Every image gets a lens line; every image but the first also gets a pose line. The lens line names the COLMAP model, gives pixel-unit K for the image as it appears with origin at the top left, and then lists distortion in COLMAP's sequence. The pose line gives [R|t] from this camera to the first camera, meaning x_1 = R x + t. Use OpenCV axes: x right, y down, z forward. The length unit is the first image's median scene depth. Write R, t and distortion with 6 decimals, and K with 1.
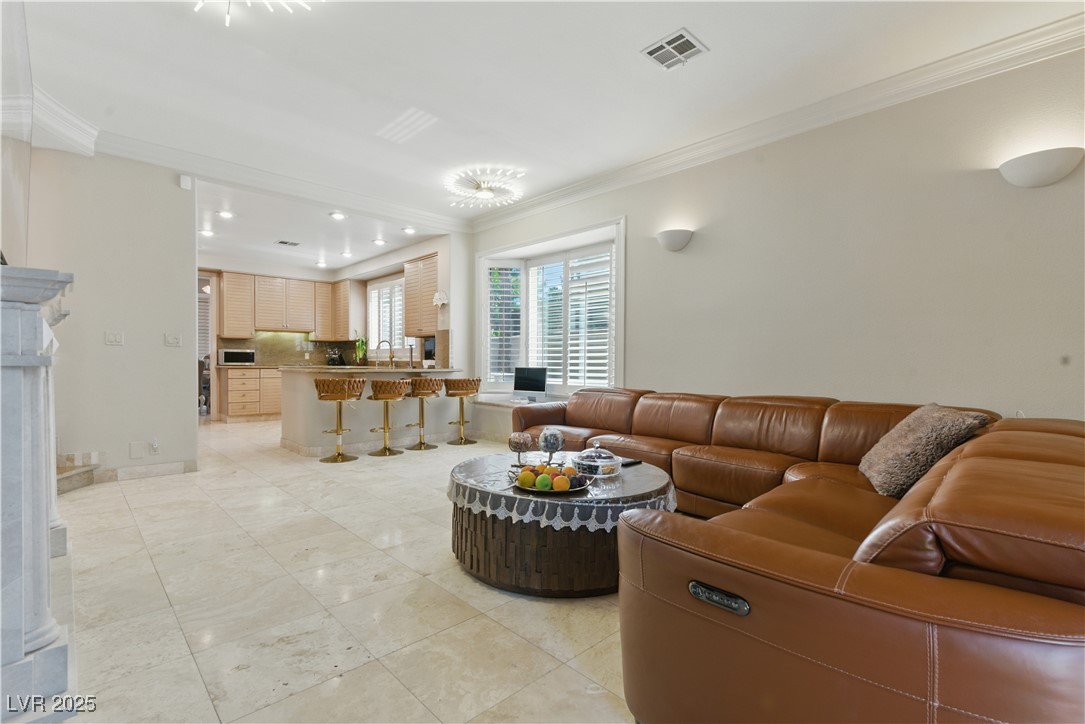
lens RADIAL K [[499.6, 0, 537.8], [0, 499.6, 368.1], [0, 0, 1]] dist [0.004083, 0.000363]
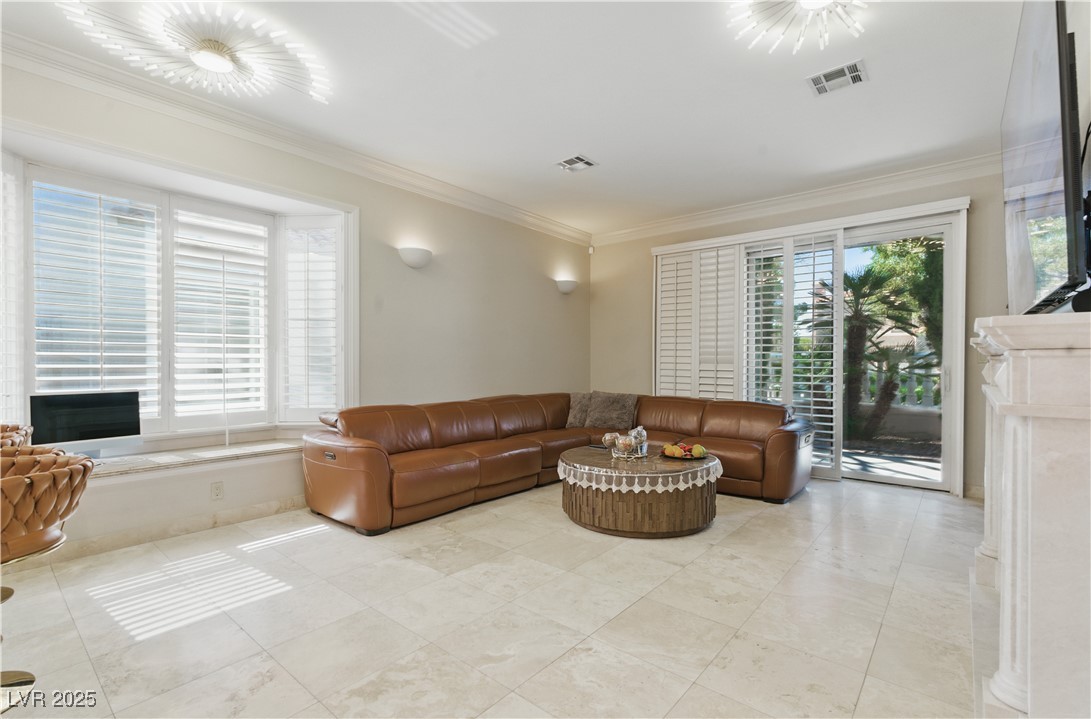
lens RADIAL K [[494.8, 0, 544.7], [0, 494.8, 364.4], [0, 0, 1]] dist [-0.001205, 0.000002]
pose [[-0.111276, -0.007632, 0.993760, -0.423773], [0.010729, 0.999903, 0.008881, -0.021269], [-0.993732, 0.011650, -0.111184, 0.457605]]
